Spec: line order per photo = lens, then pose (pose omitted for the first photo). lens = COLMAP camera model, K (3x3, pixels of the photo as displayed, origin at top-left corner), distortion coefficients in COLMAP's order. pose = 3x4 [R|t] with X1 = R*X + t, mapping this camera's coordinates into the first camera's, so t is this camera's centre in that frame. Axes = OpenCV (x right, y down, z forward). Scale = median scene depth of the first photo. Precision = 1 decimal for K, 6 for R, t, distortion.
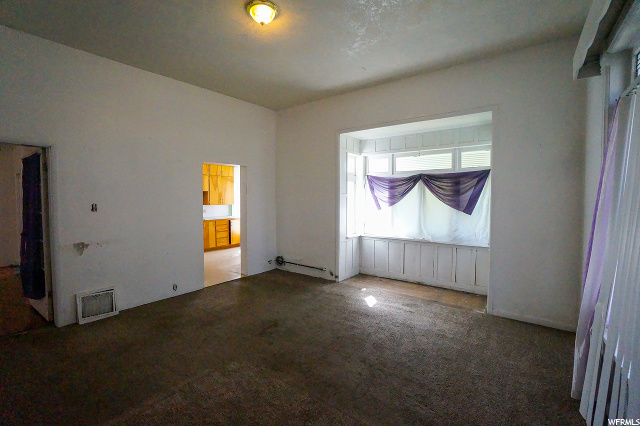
lens RADIAL K [[288.8, 0, 318.8], [0, 288.8, 214.7], [0, 0, 1]] dist [-0.004162, -0.000101]
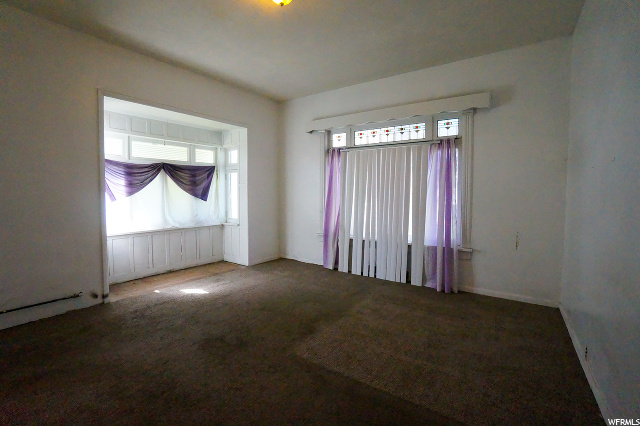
lens RADIAL K [[288.8, 0, 318.1], [0, 288.8, 211.9], [0, 0, 1]] dist [-0.004162, -0.000101]
pose [[-0.018175, -0.075854, 0.996953, -0.753812], [0.044843, 0.996053, 0.076603, -0.028226], [-0.998829, 0.046098, -0.014702, 0.551721]]
